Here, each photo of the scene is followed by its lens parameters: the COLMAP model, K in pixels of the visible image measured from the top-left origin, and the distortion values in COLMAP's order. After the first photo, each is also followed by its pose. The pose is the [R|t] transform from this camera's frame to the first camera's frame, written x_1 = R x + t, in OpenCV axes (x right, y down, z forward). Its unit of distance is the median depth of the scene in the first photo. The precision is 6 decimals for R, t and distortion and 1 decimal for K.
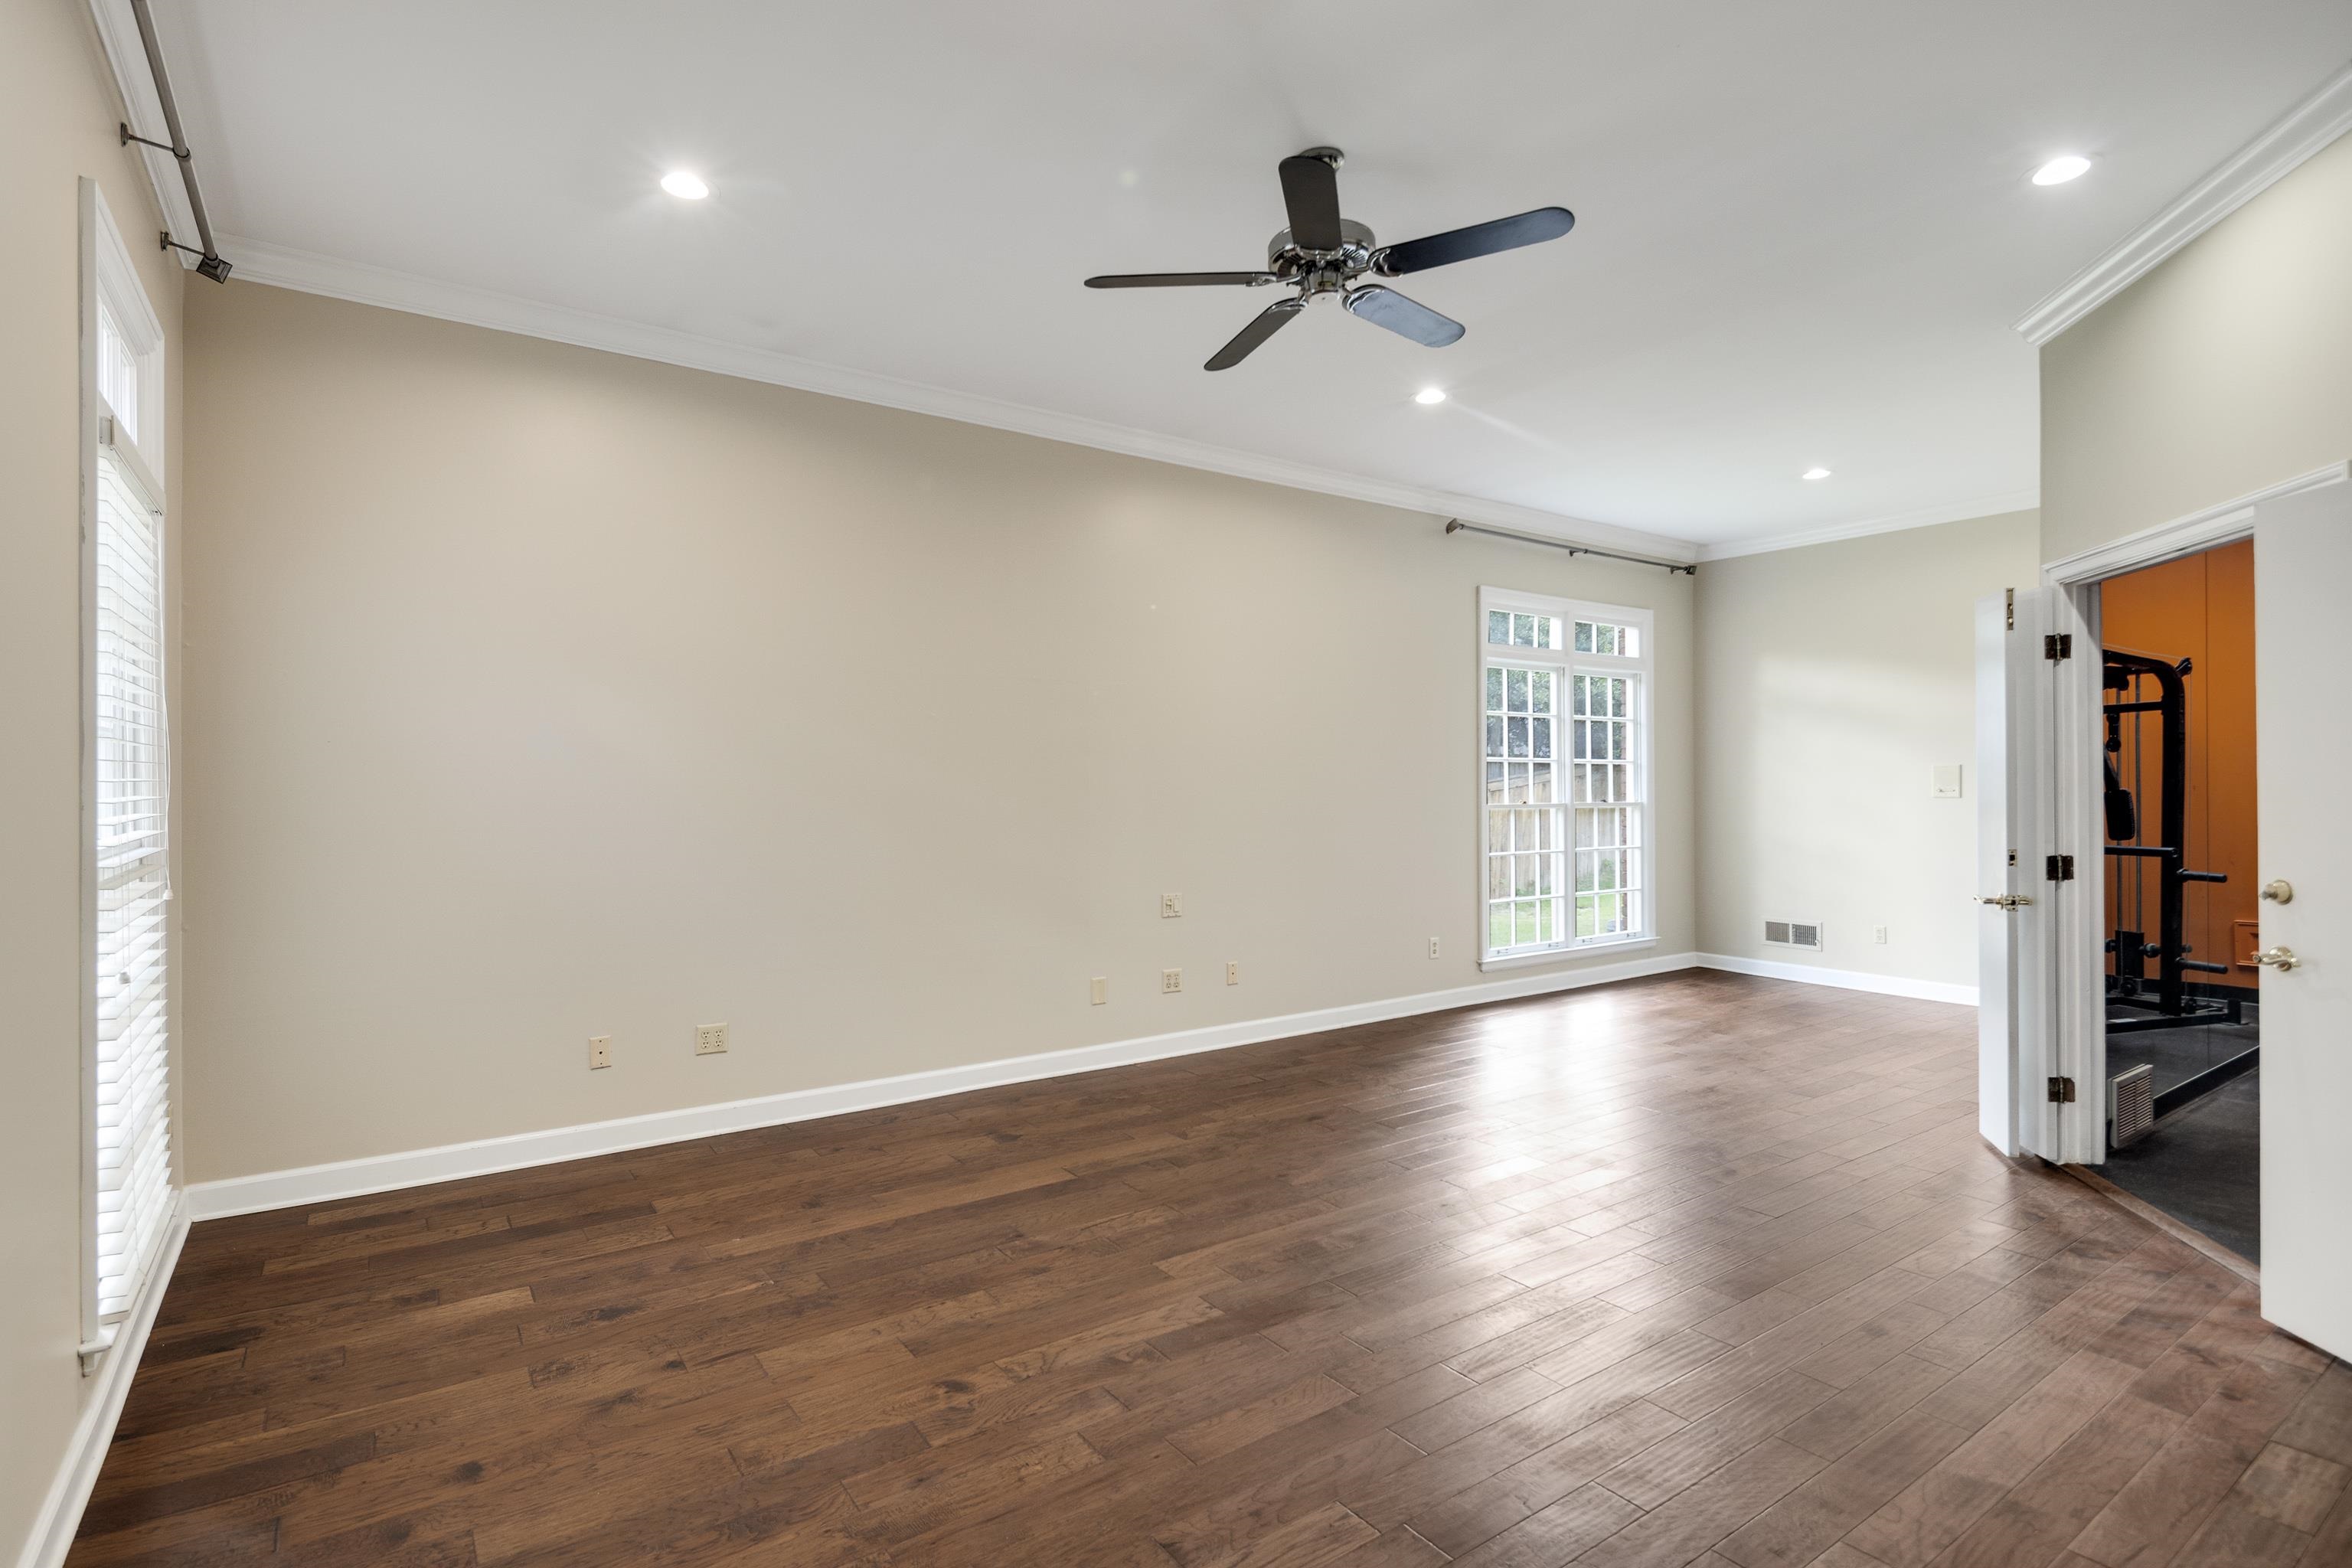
lens RADIAL K [[1138.8, 0, 1171.1], [0, 1138.8, 783.9], [0, 0, 1]] dist [0.001967, -0.001223]
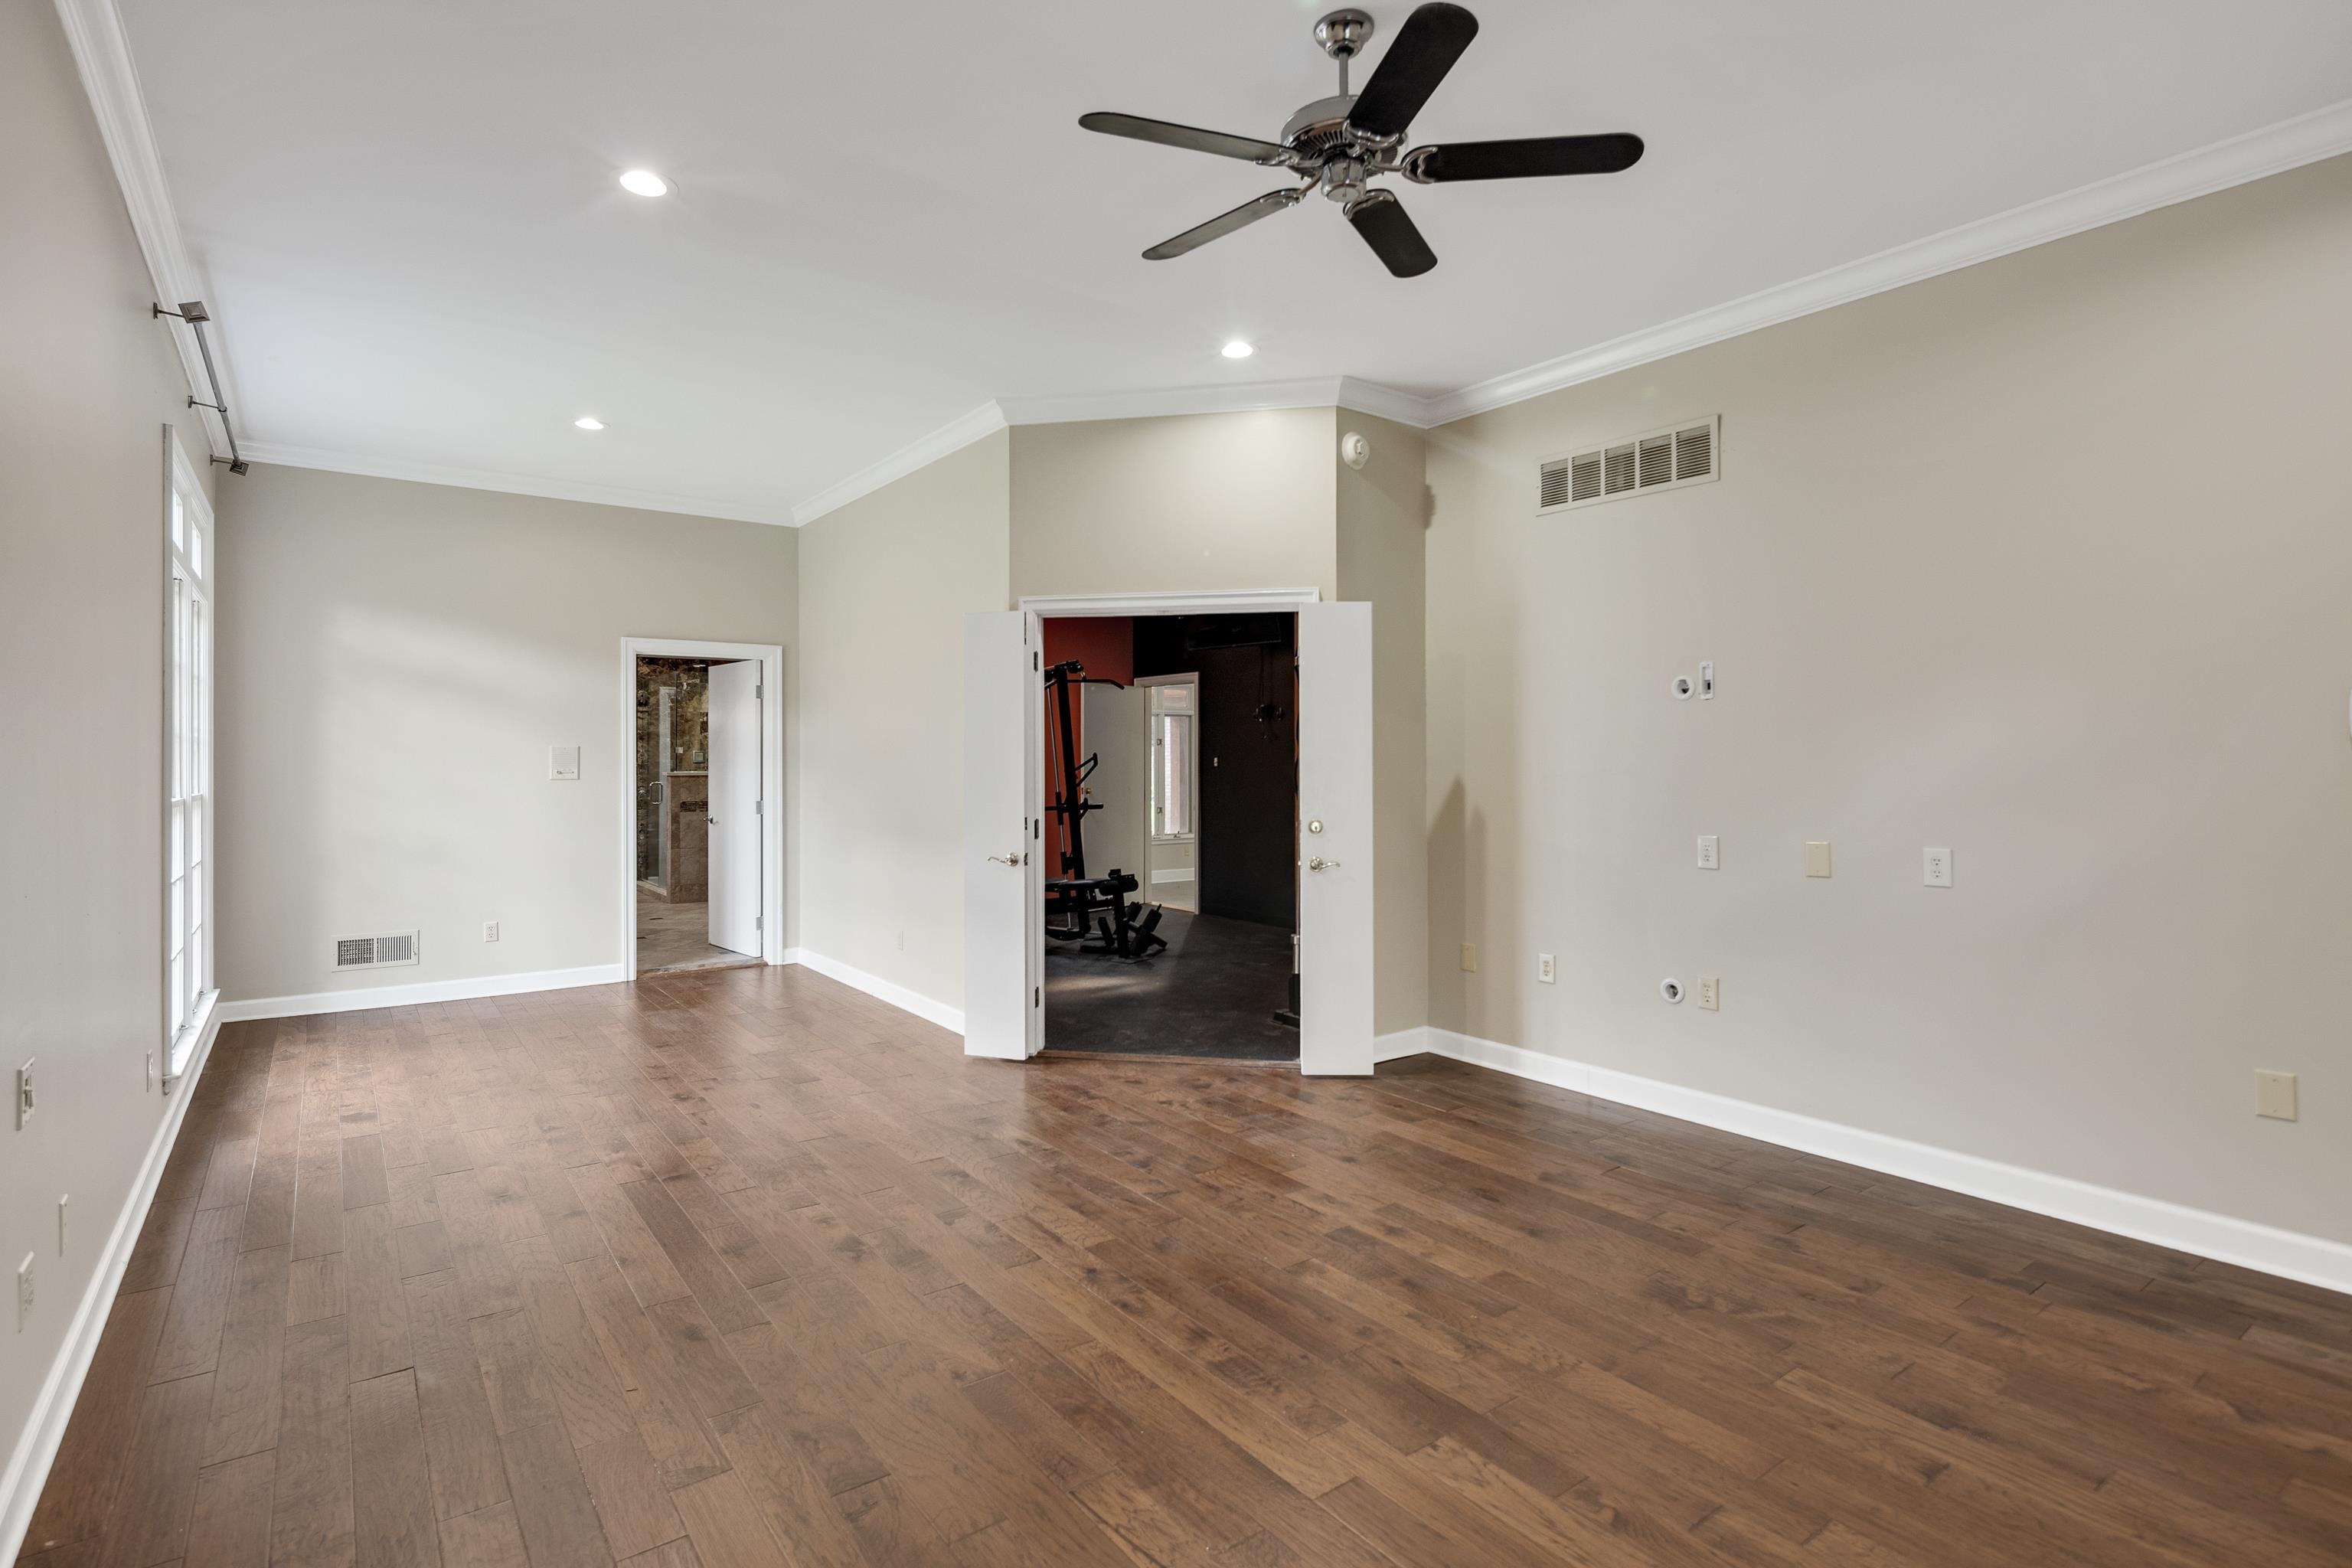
lens RADIAL K [[1138.8, 0, 1165.4], [0, 1138.8, 751.6], [0, 0, 1]] dist [0.001967, -0.001223]
pose [[-0.014683, 0.008039, 0.999860, -0.640186], [0.002628, 0.999965, -0.008001, -0.005555], [-0.999889, 0.002510, -0.014703, 1.031484]]
